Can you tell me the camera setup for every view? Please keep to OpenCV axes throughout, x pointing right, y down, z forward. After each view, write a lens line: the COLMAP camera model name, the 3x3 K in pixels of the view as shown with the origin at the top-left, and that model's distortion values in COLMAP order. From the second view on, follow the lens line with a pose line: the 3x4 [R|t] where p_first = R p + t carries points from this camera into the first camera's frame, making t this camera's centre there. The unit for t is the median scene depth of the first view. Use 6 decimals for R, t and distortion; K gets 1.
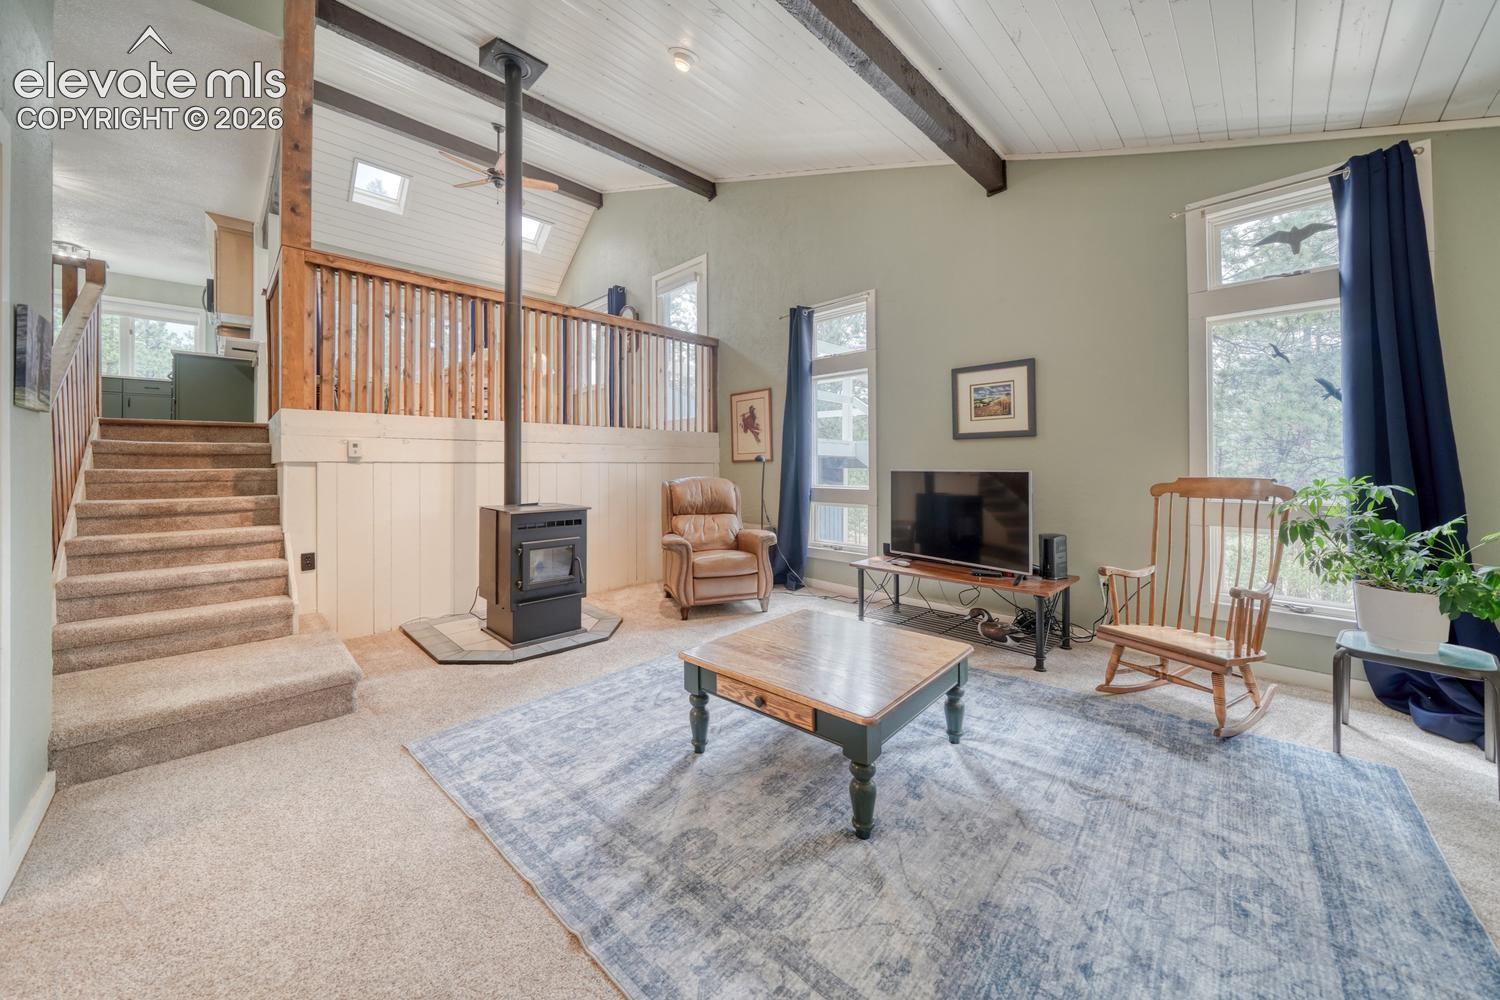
lens RADIAL K [[524.1, 0, 741.8], [0, 524.1, 464.8], [0, 0, 1]] dist [-0.004692, 0.000154]
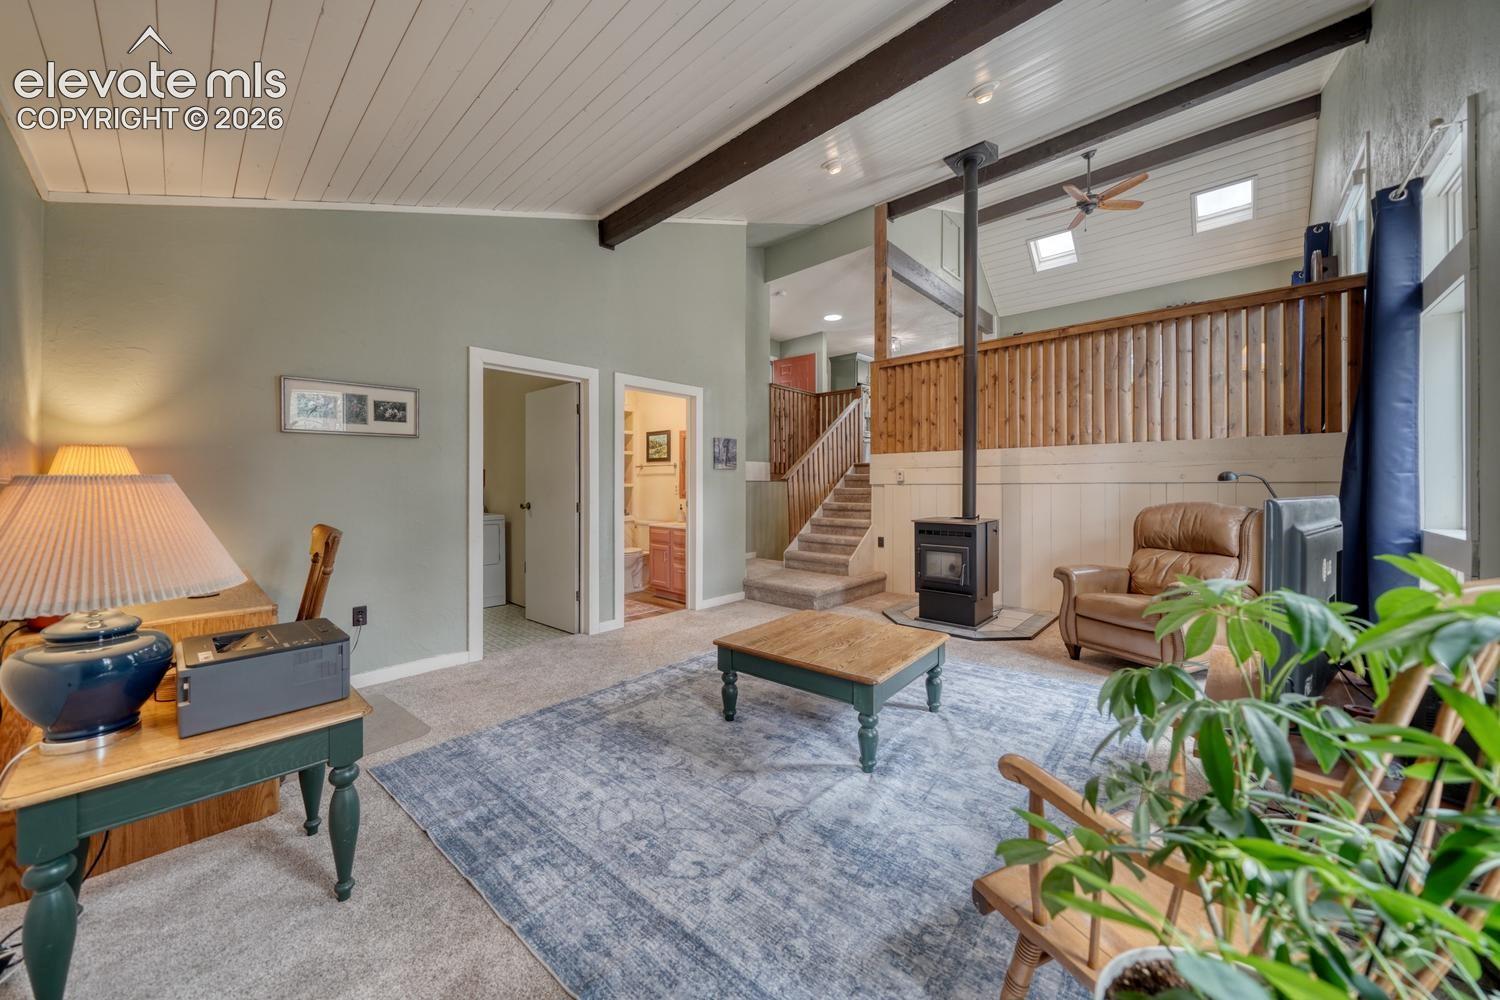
lens RADIAL K [[530.2, 0, 753.9], [0, 530.2, 490.0], [0, 0, 1]] dist [-0.001519, -0.000015]
pose [[0.061552, 0.007994, -0.998072, 1.502398], [0.003941, 0.999958, 0.008252, -0.004929], [0.998096, -0.004441, 0.061517, 0.794512]]
